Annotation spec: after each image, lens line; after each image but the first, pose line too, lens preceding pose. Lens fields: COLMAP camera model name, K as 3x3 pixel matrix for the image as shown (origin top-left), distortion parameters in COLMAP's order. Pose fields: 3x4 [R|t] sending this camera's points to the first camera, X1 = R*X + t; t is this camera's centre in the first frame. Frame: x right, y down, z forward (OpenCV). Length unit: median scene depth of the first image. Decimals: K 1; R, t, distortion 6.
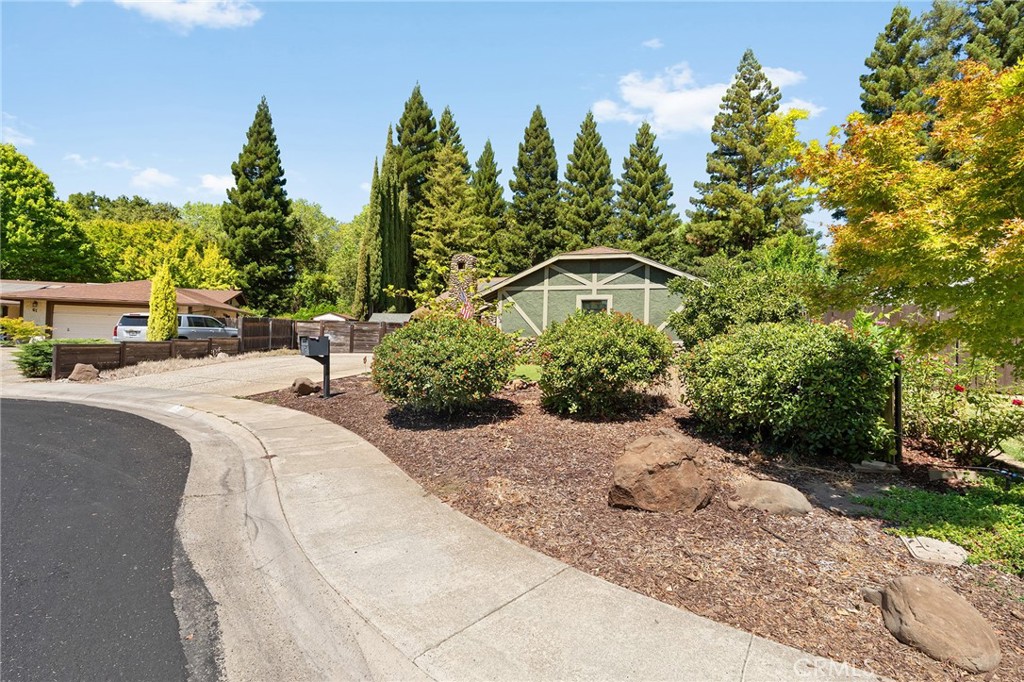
lens RADIAL K [[456.6, 0, 512.1], [0, 456.6, 325.2], [0, 0, 1]] dist [0.002240, 0.000331]
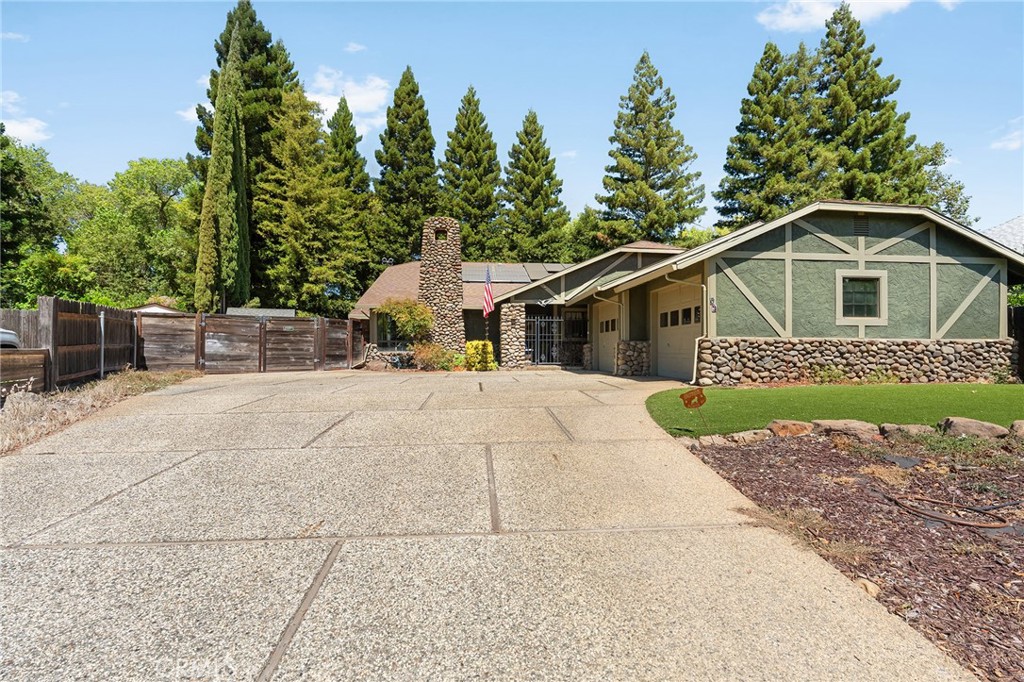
lens RADIAL K [[449.2, 0, 513.4], [0, 449.2, 344.8], [0, 0, 1]] dist [-0.001832, 0.000345]
pose [[0.903313, -0.018399, 0.428586, -0.154045], [0.004181, 0.999410, 0.034090, 0.004522], [-0.428961, -0.029002, 0.902857, 0.182832]]
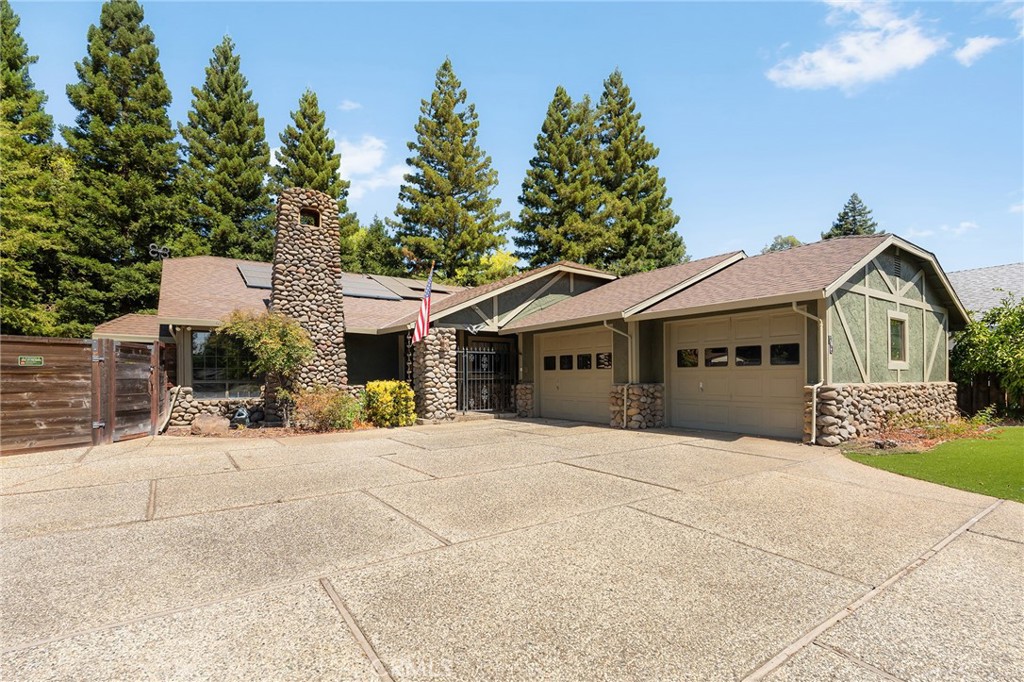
lens RADIAL K [[473.2, 0, 476.9], [0, 473.2, 371.8], [0, 0, 1]] dist [-0.002197, 0.000340]
pose [[0.598996, -0.017884, 0.800553, -0.194148], [-0.011037, 0.999471, 0.030586, 0.000647], [-0.800676, -0.027157, 0.598481, 0.308053]]
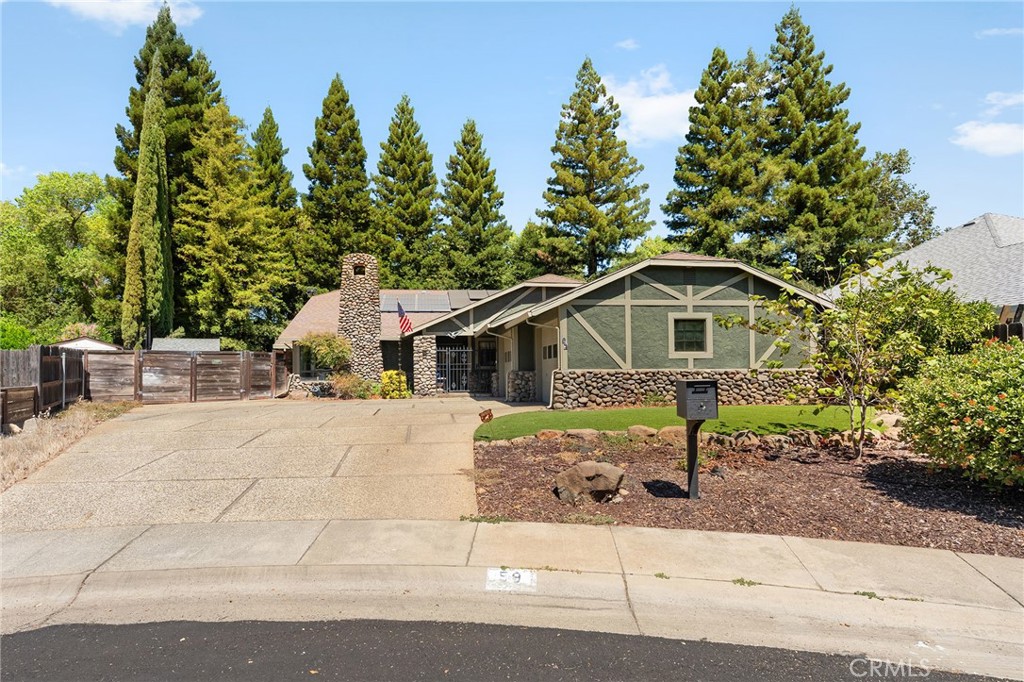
lens RADIAL K [[523.1, 0, 465.5], [0, 523.1, 358.6], [0, 0, 1]] dist [0.001122, 0.000355]
pose [[0.905856, -0.020992, 0.423066, -0.157859], [0.015082, 0.999736, 0.017313, -0.002571], [-0.423317, -0.009302, 0.905934, 0.100532]]
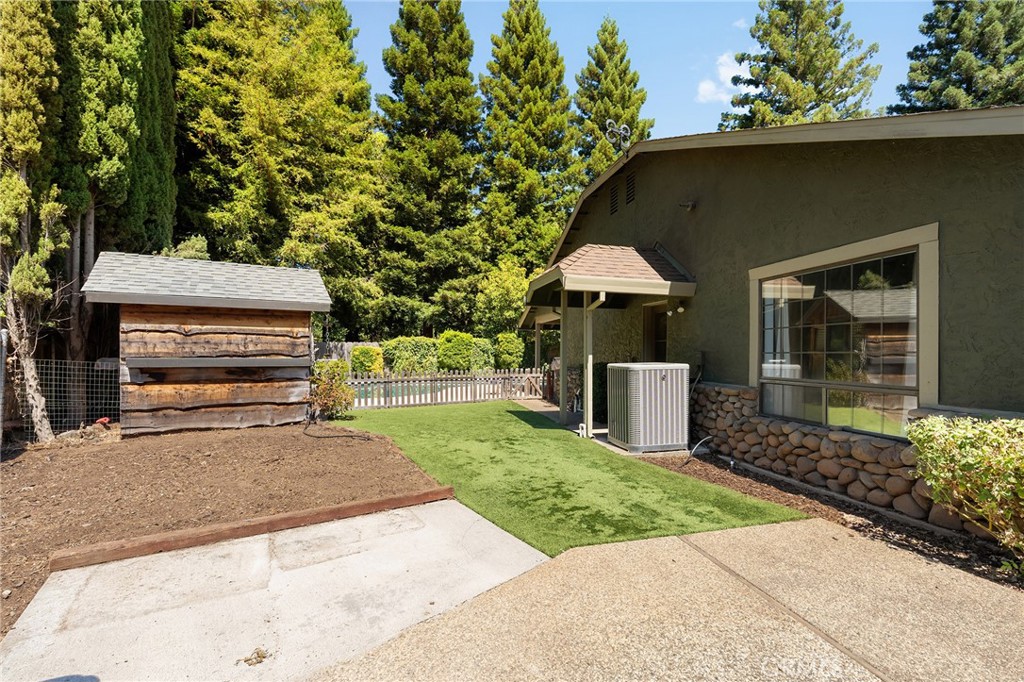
lens RADIAL K [[457.7, 0, 514.9], [0, 457.7, 346.8], [0, 0, 1]] dist [-0.001937, -0.000179]
pose [[0.842310, -0.011926, 0.538862, -0.189601], [-0.006846, 0.999438, 0.032821, 0.004647], [-0.538950, -0.031334, 0.841755, 0.538094]]
